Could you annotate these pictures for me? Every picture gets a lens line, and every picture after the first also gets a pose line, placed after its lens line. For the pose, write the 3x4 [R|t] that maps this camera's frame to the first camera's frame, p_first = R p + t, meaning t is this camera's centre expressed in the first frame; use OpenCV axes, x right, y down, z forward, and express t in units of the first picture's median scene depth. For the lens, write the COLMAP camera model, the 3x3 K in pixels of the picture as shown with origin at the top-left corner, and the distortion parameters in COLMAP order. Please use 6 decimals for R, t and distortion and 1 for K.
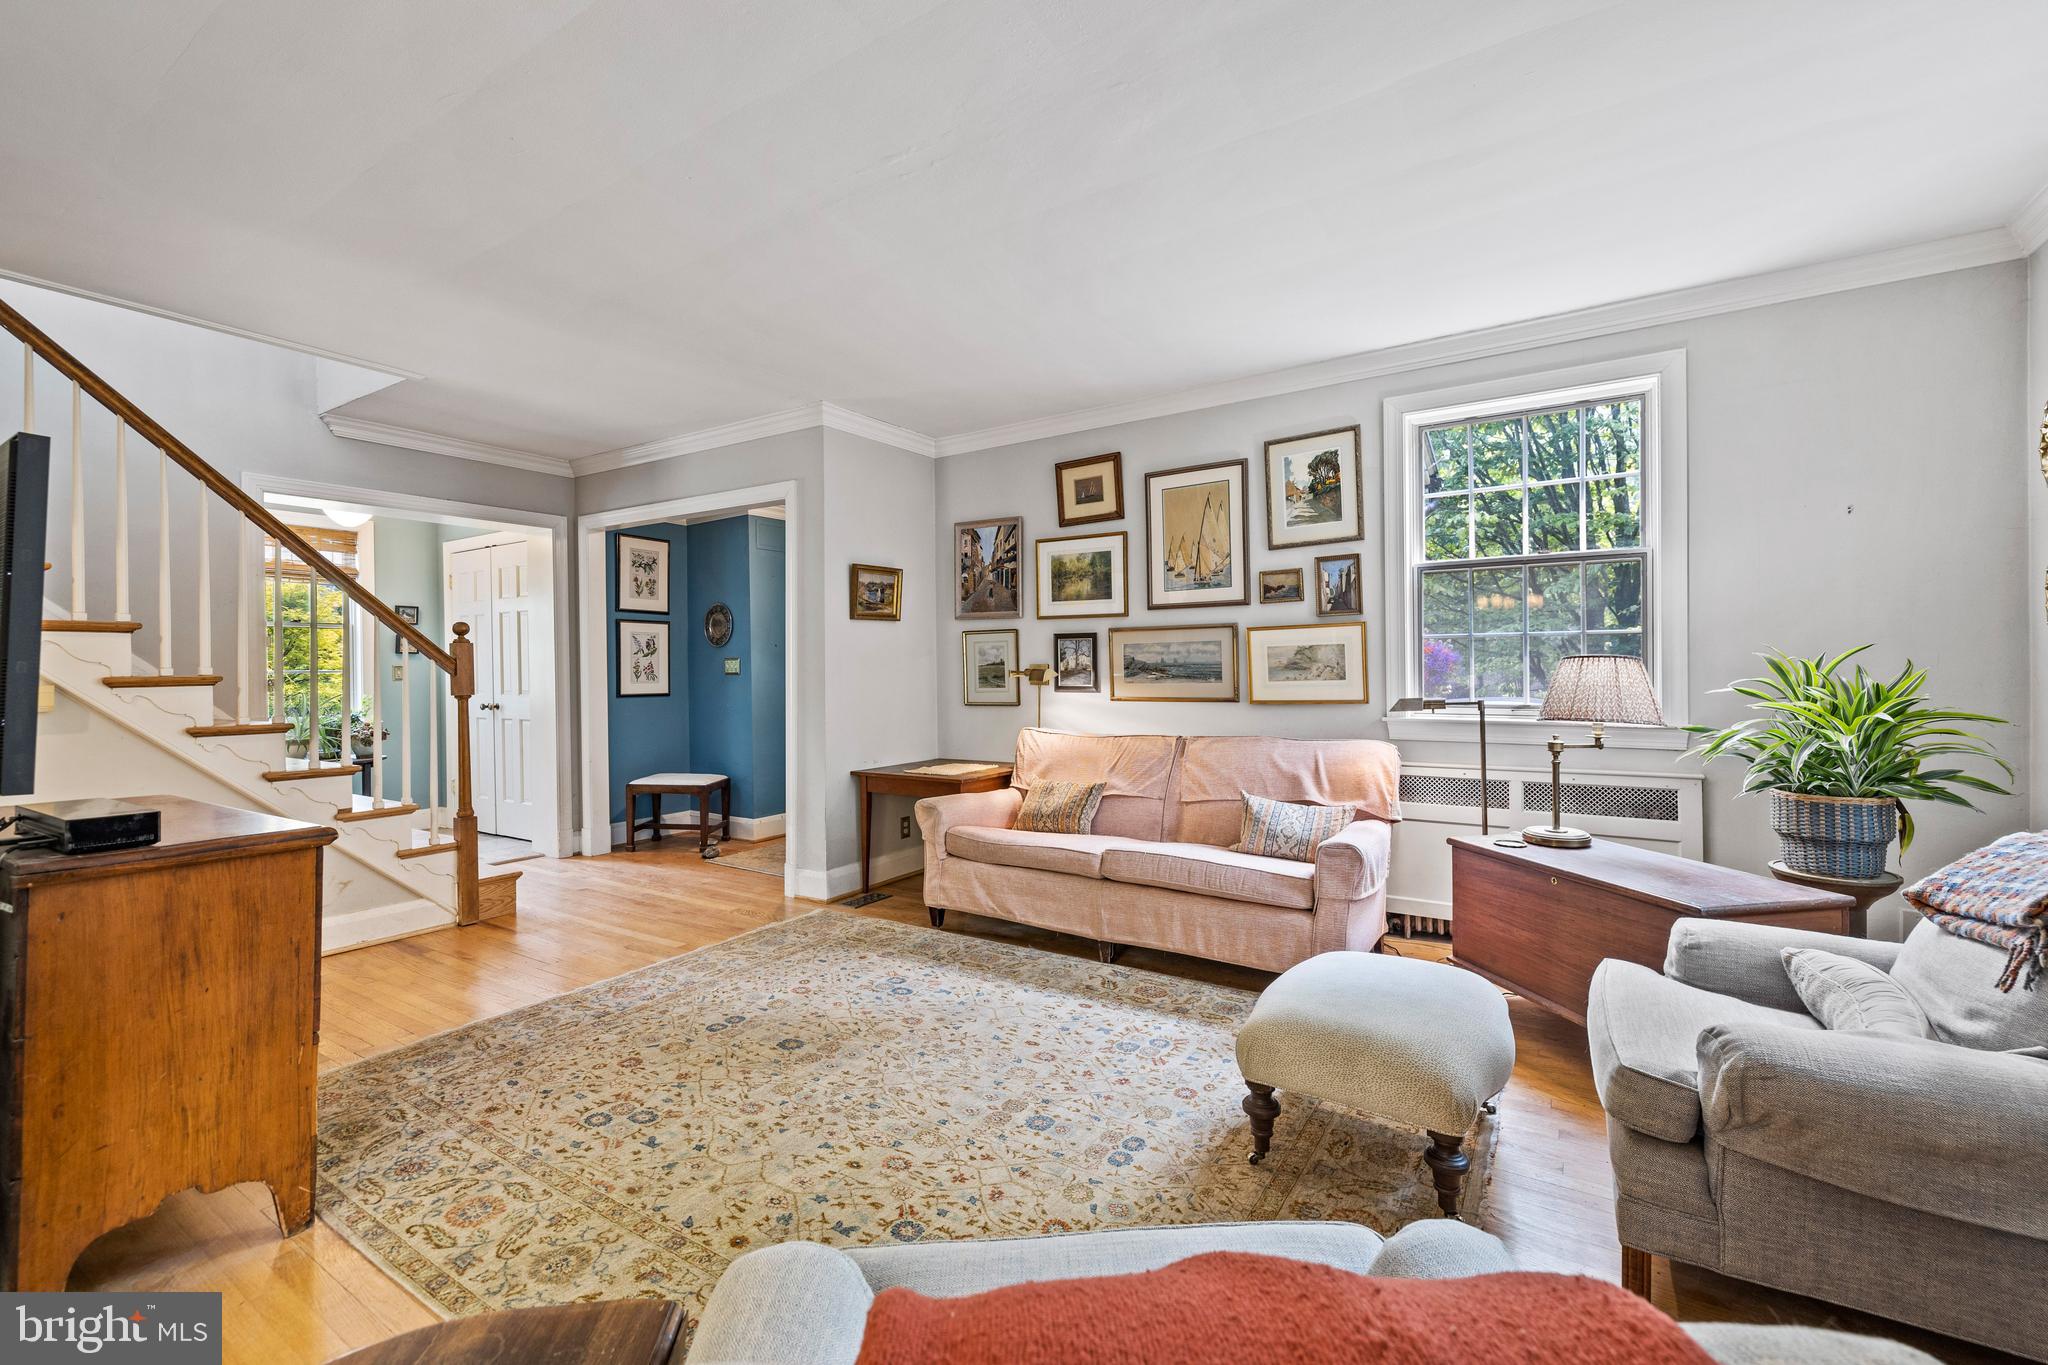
lens RADIAL K [[879.0, 0, 1015.2], [0, 879.0, 661.9], [0, 0, 1]] dist [0.004715, -0.000930]
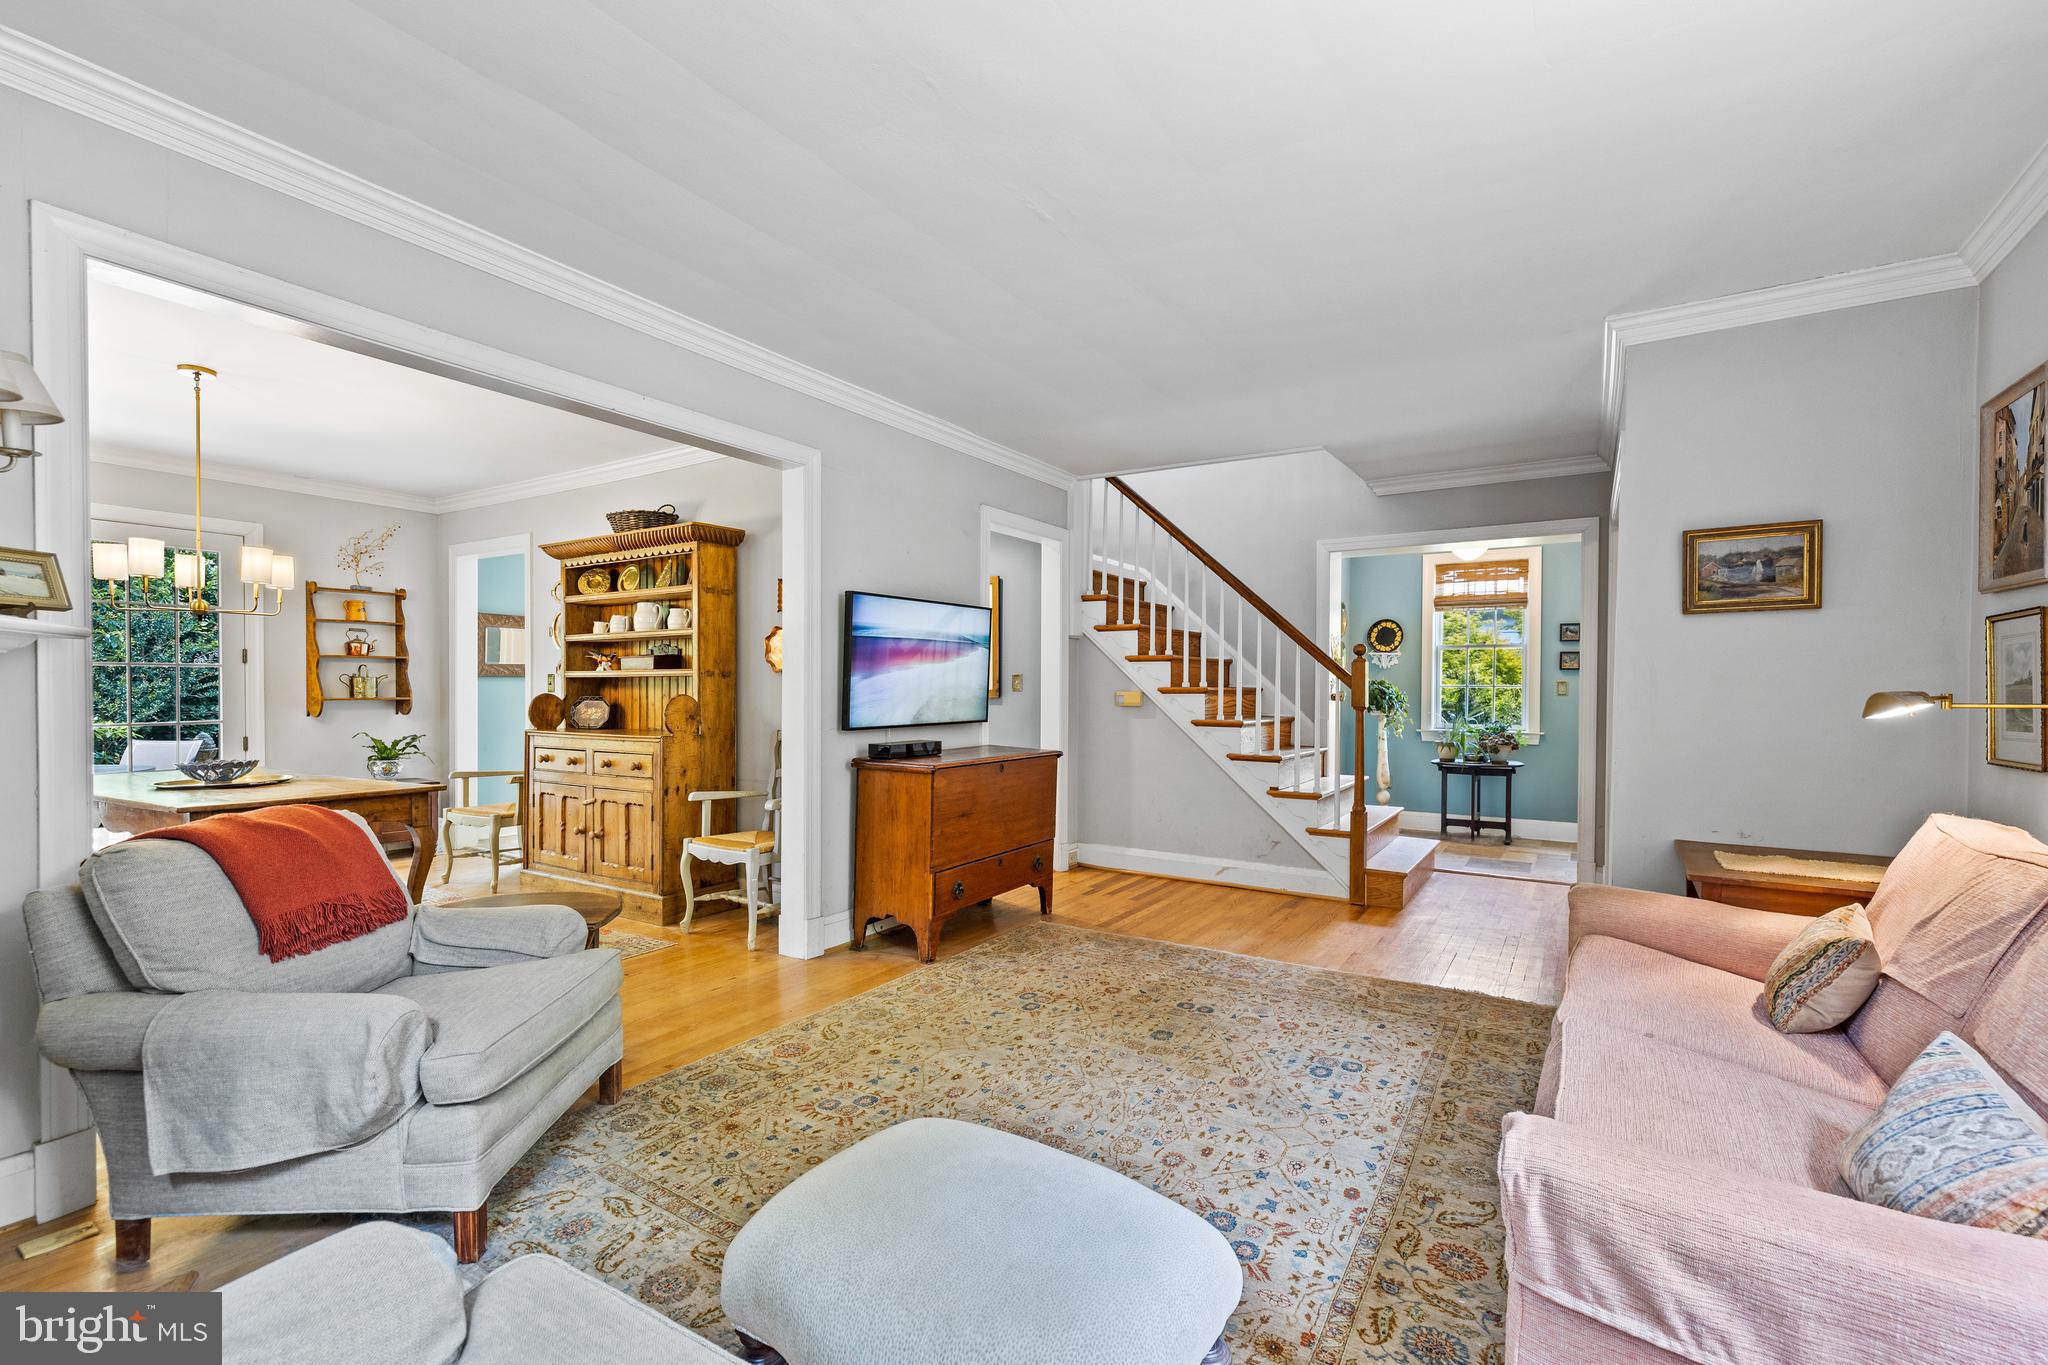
lens RADIAL K [[879.0, 0, 1028.0], [0, 879.0, 709.2], [0, 0, 1]] dist [0.004715, -0.000930]
pose [[0.017177, 0.031172, -0.999366, 0.543939], [0.004670, 0.999500, 0.031256, -0.000084], [0.999842, -0.005204, 0.017023, 0.549569]]
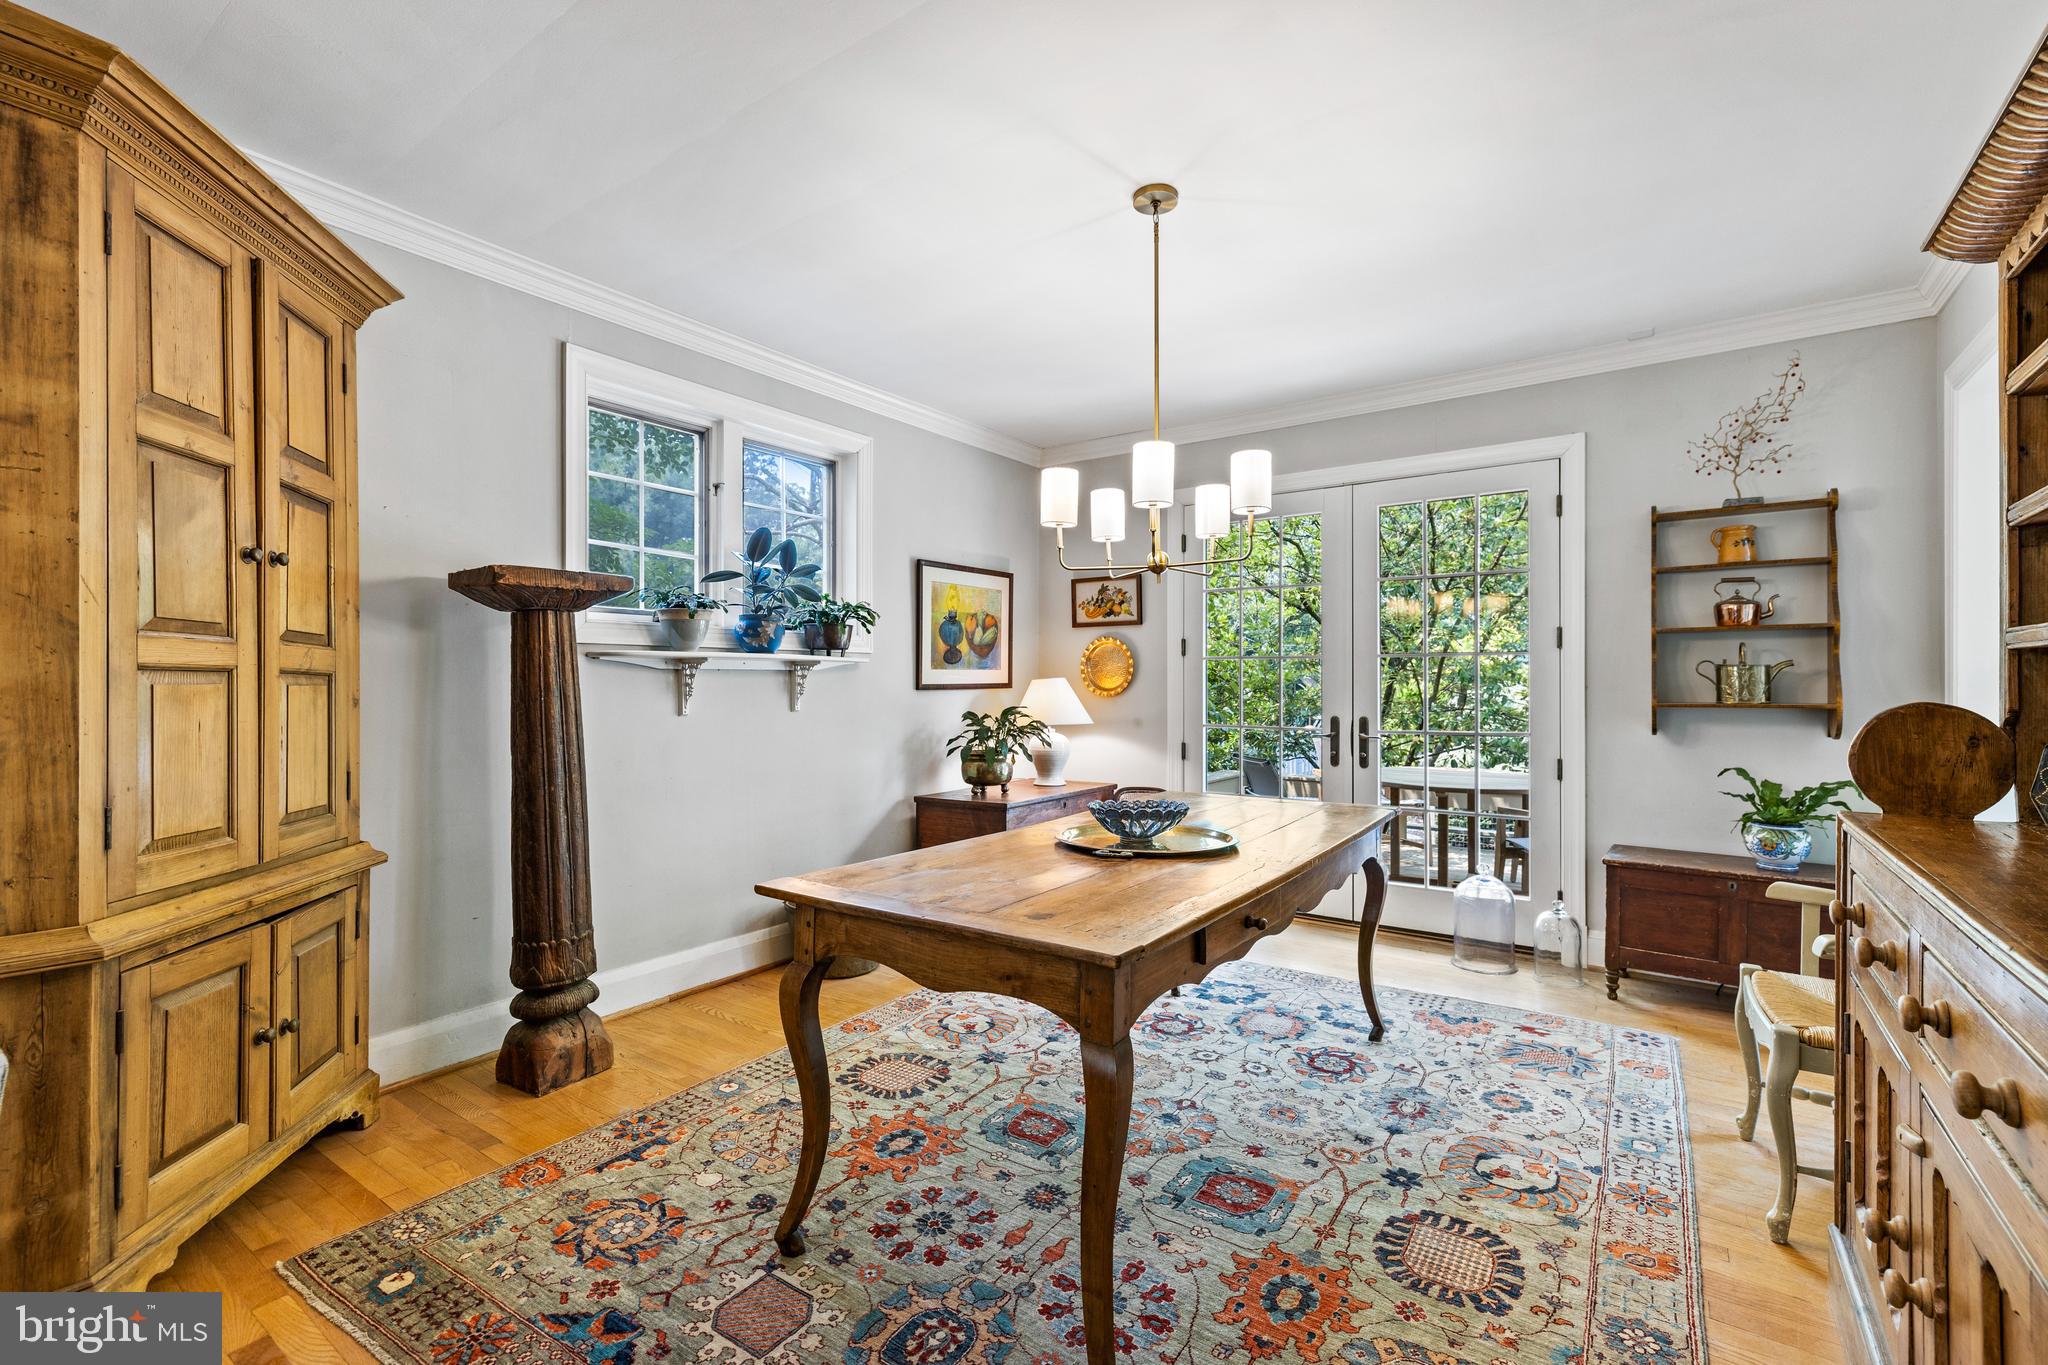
lens RADIAL K [[879.0, 0, 1004.5], [0, 879.0, 687.5], [0, 0, 1]] dist [0.004715, -0.000930]
pose [[-0.997851, 0.008967, 0.064905, -0.342048], [0.008652, 0.999949, -0.005127, 0.004801], [-0.064947, -0.004555, -0.997878, 0.298586]]
